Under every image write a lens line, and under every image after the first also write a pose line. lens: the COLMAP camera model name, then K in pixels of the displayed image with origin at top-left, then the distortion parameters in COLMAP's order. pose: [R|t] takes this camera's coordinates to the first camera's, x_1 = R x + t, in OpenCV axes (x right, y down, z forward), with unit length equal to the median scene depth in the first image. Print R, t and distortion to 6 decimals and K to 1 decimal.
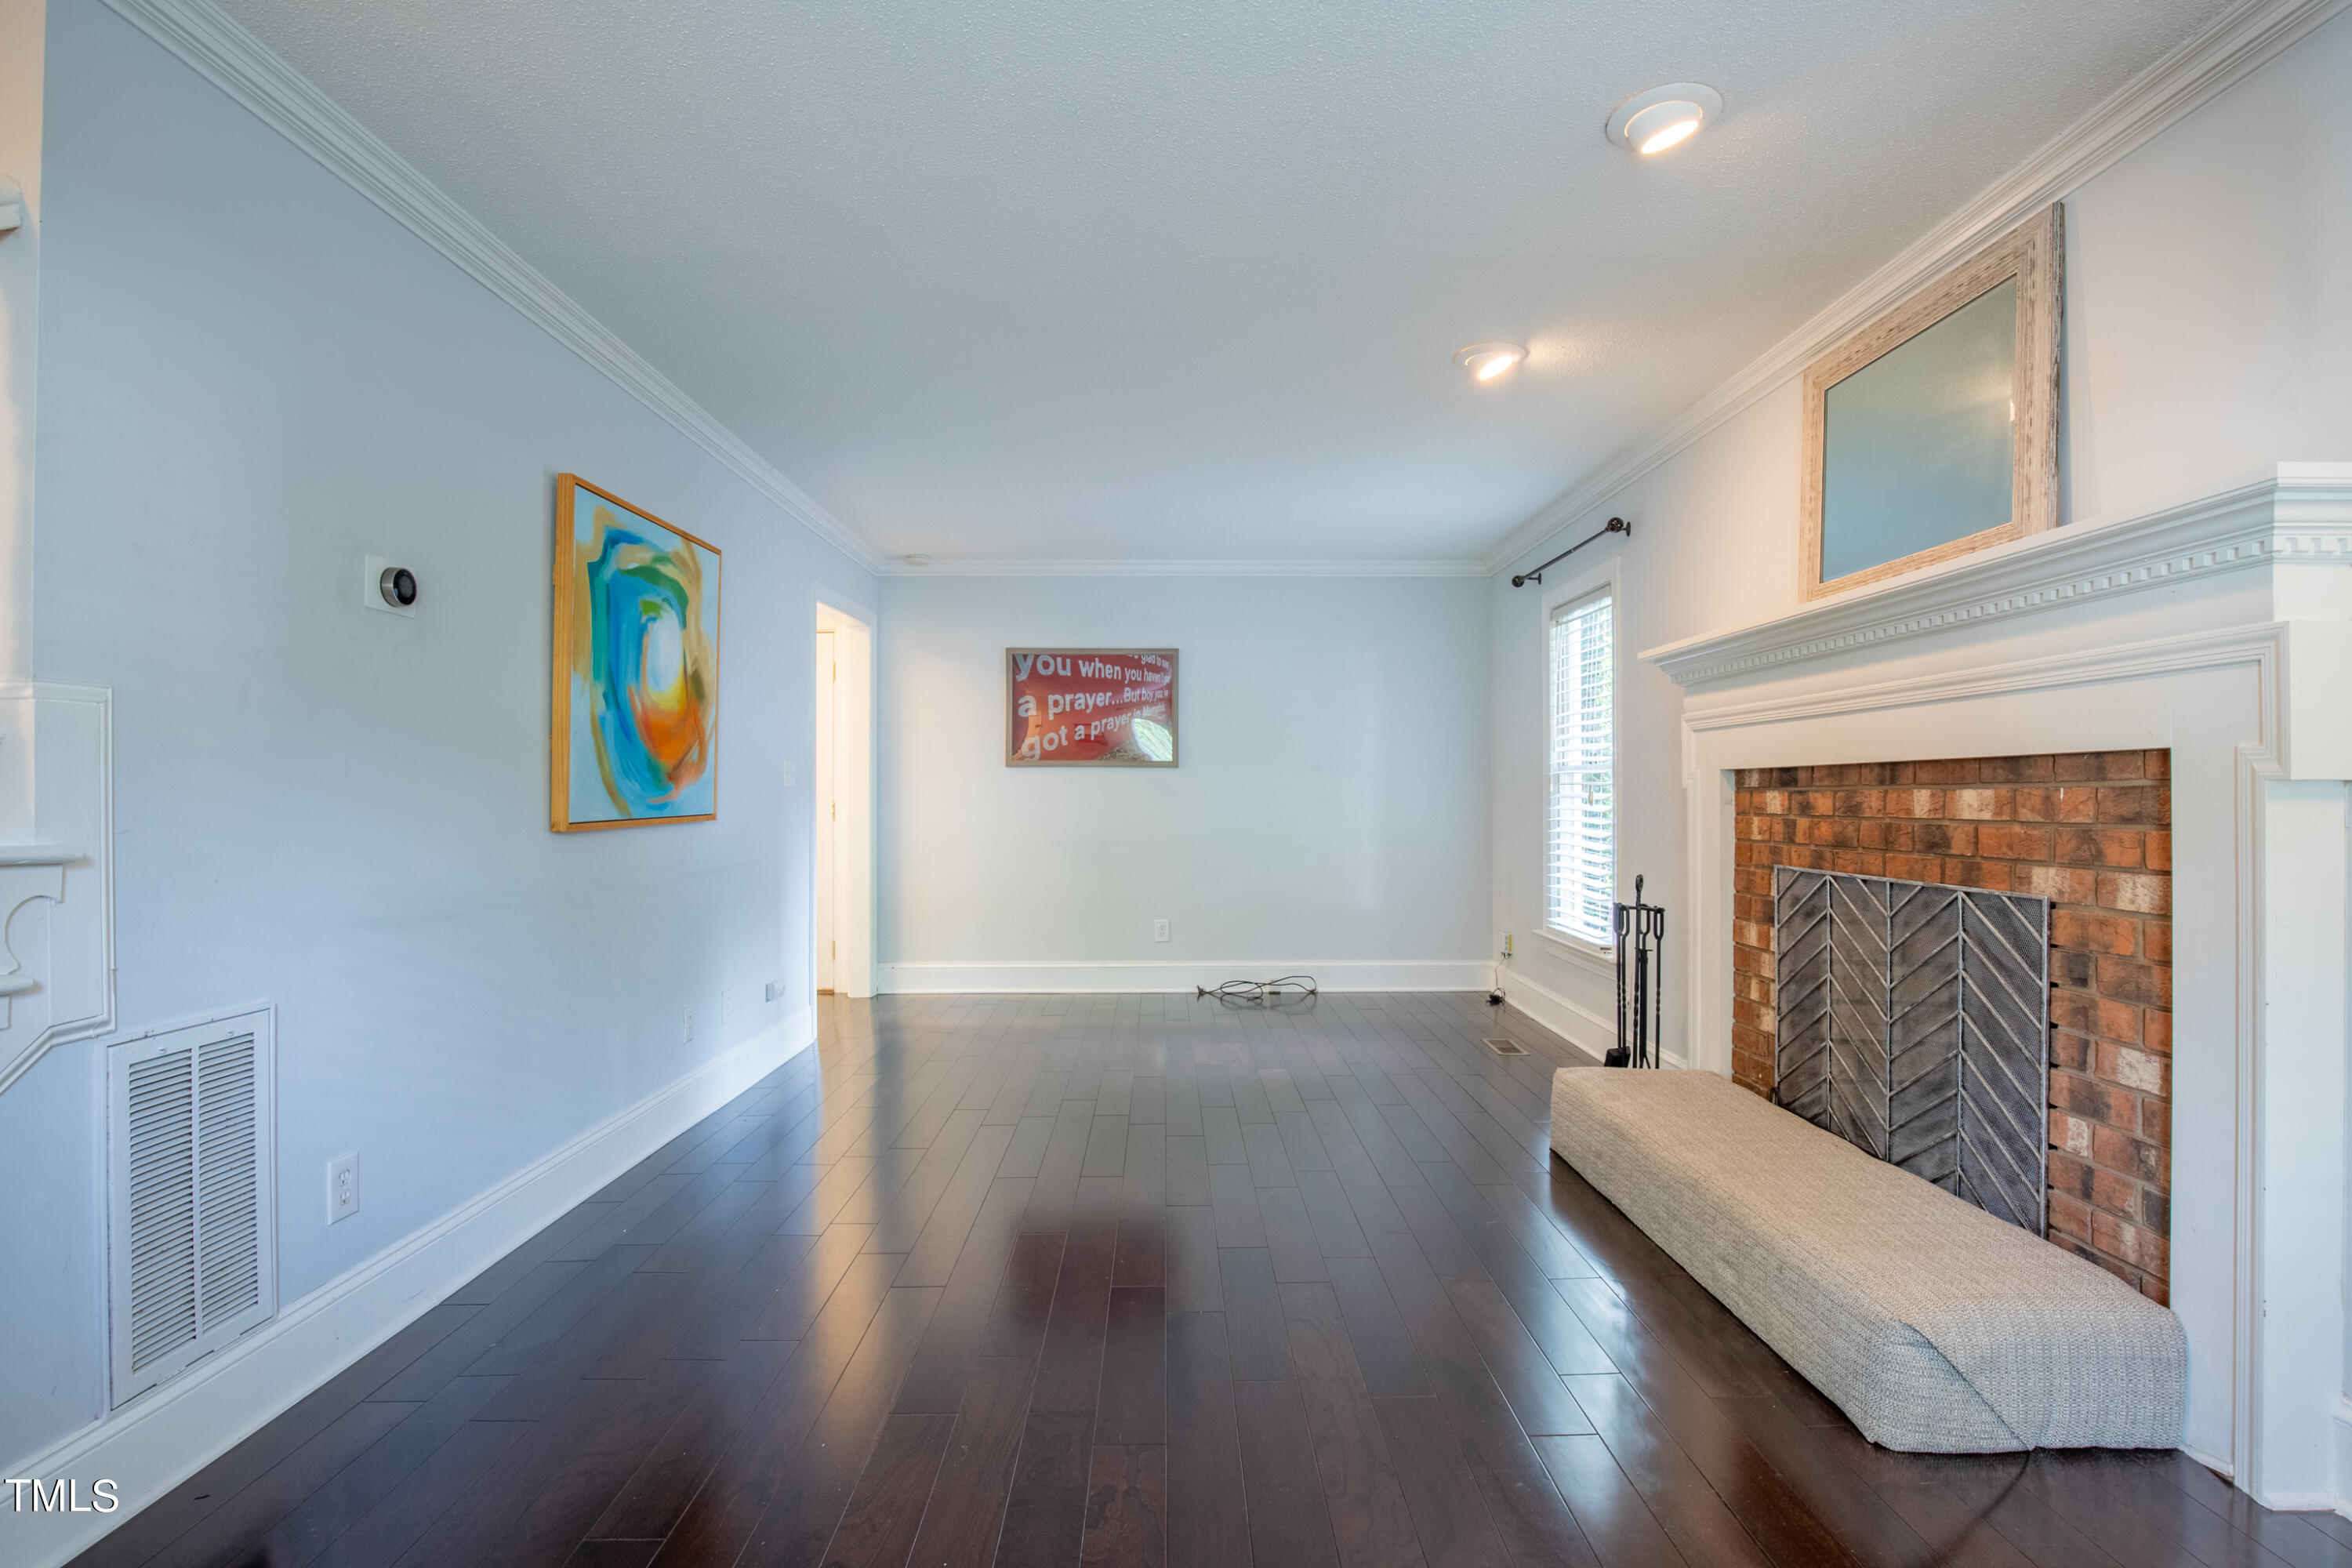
lens RADIAL K [[1098.9, 0, 1175.3], [0, 1098.9, 787.7], [0, 0, 1]] dist [-0.025459, 0.002579]
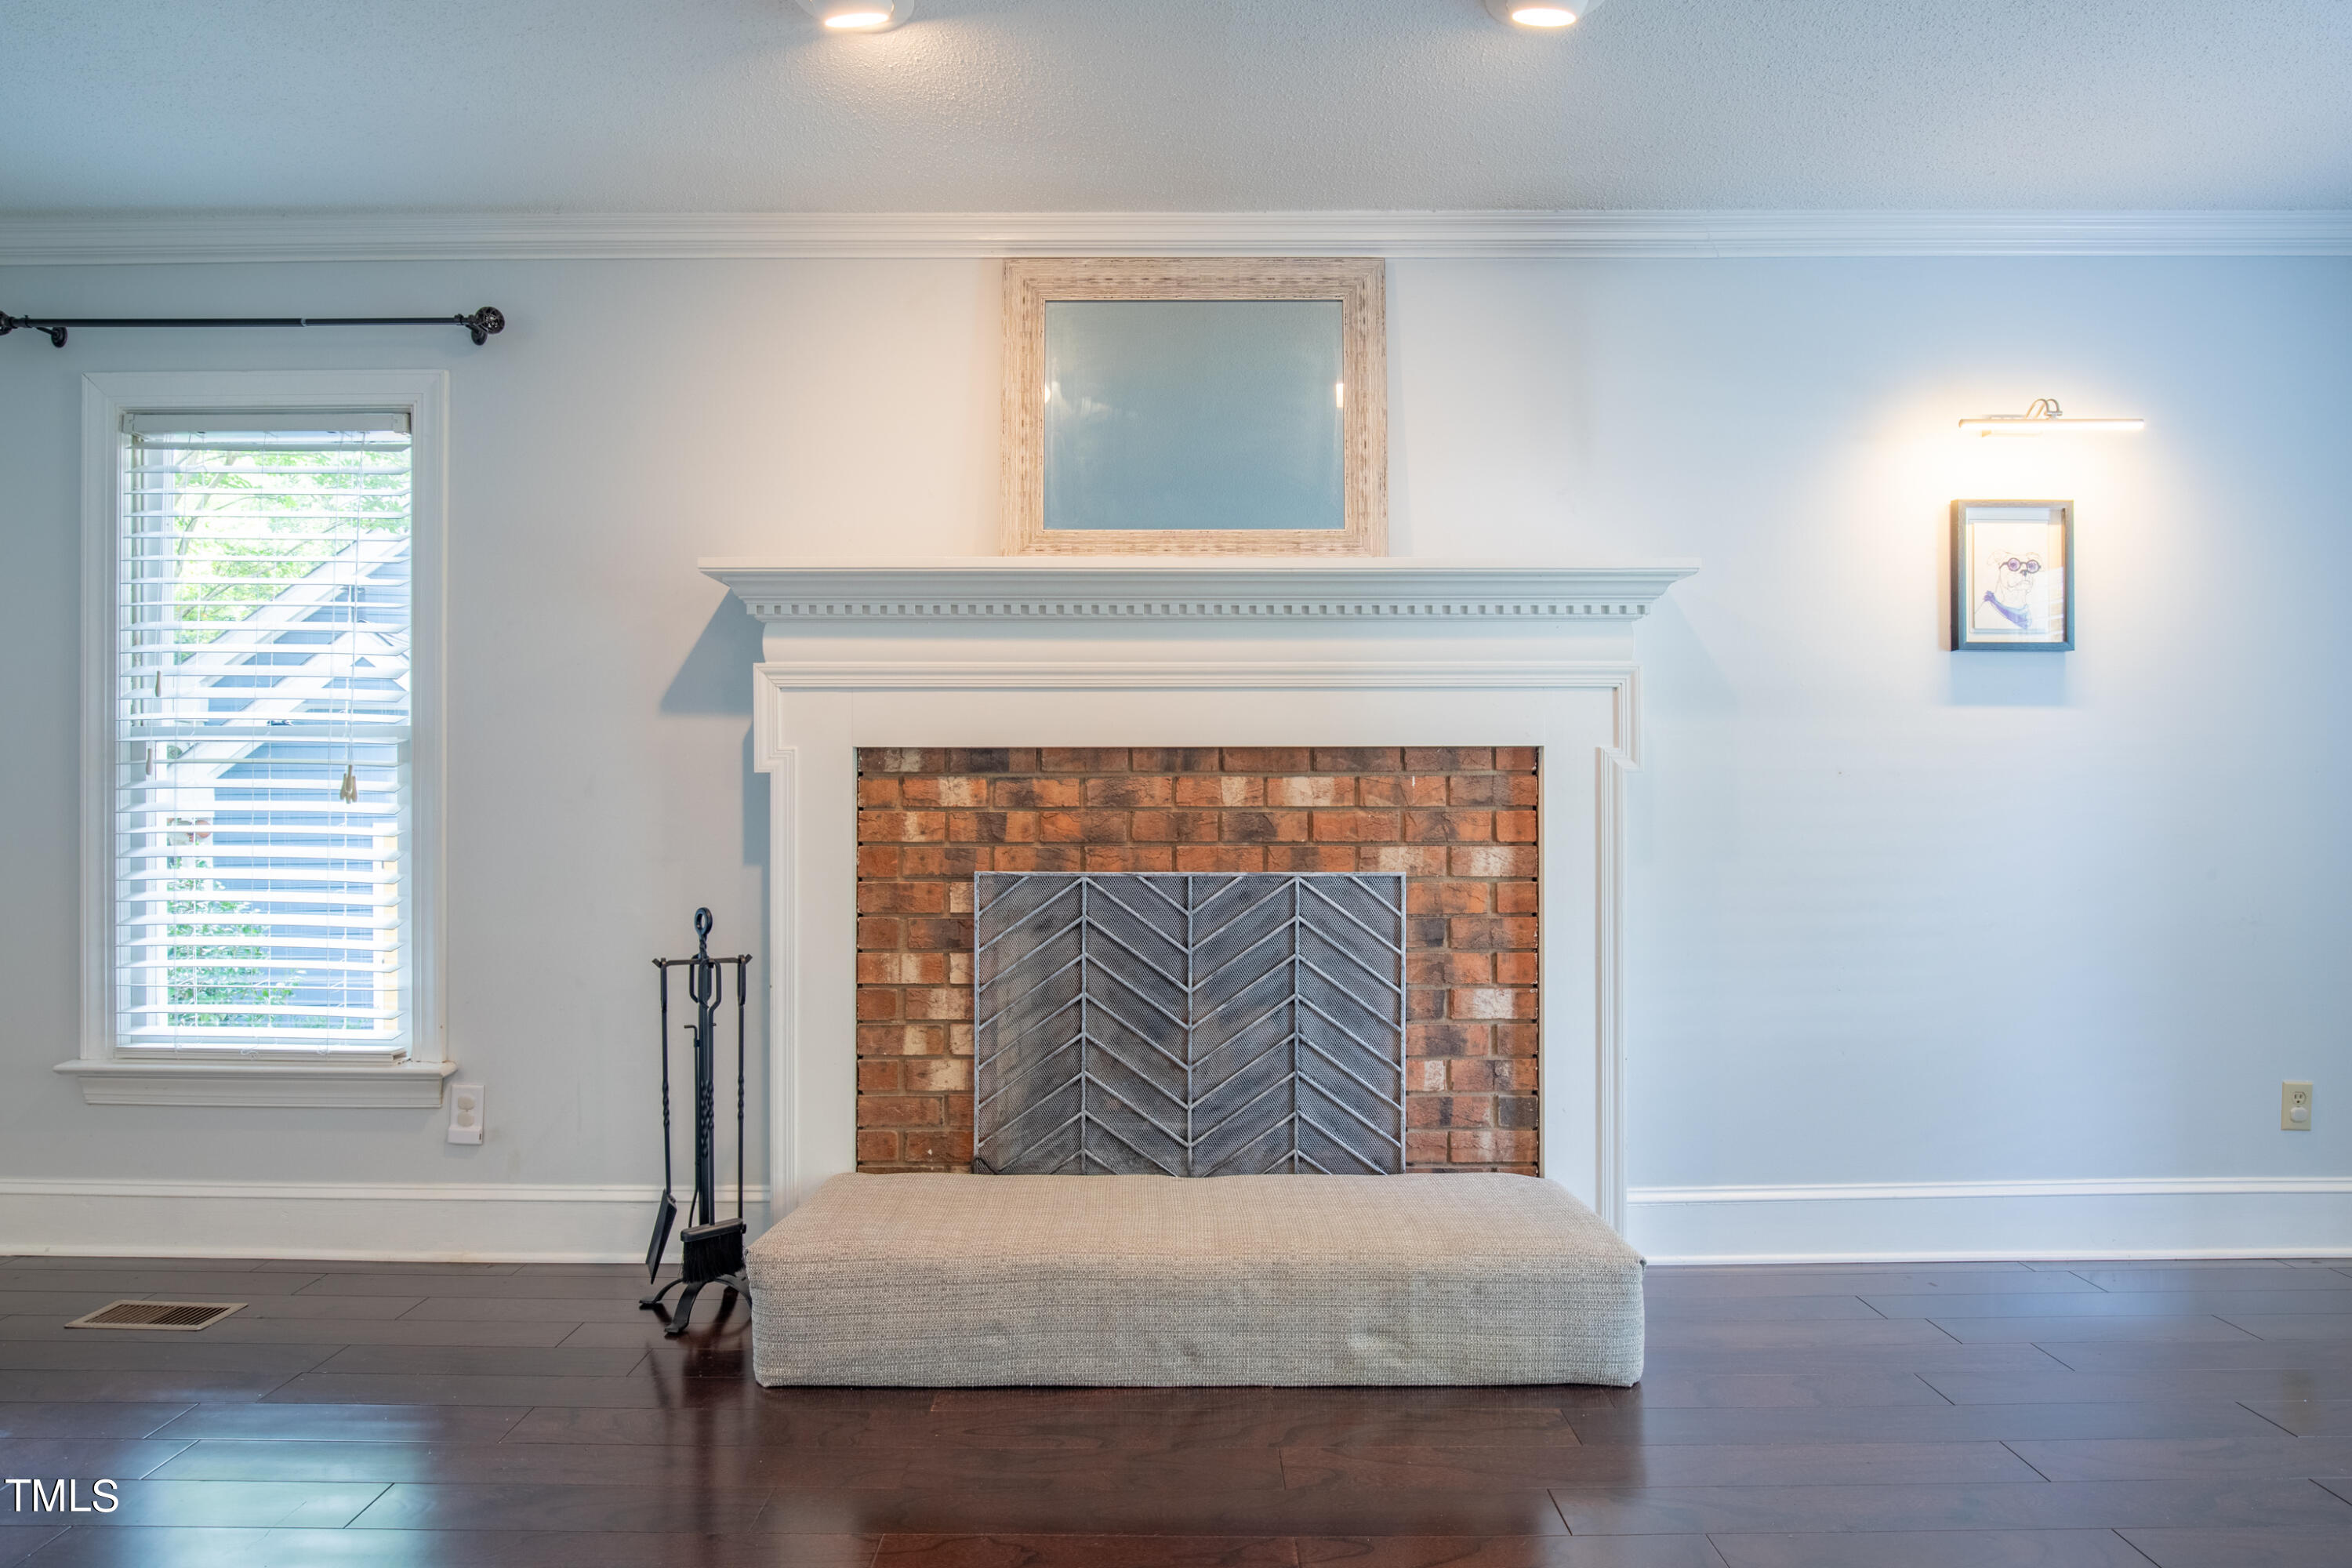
lens RADIAL K [[1279.7, 0, 1184.9], [0, 1279.7, 780.6], [0, 0, 1]] dist [-0.016330, -0.001557]
pose [[0.010930, 0.006052, 0.999922, -0.356127], [-0.006155, 0.999963, -0.005985, 0.009366], [-0.999921, -0.006089, 0.010967, 0.814127]]
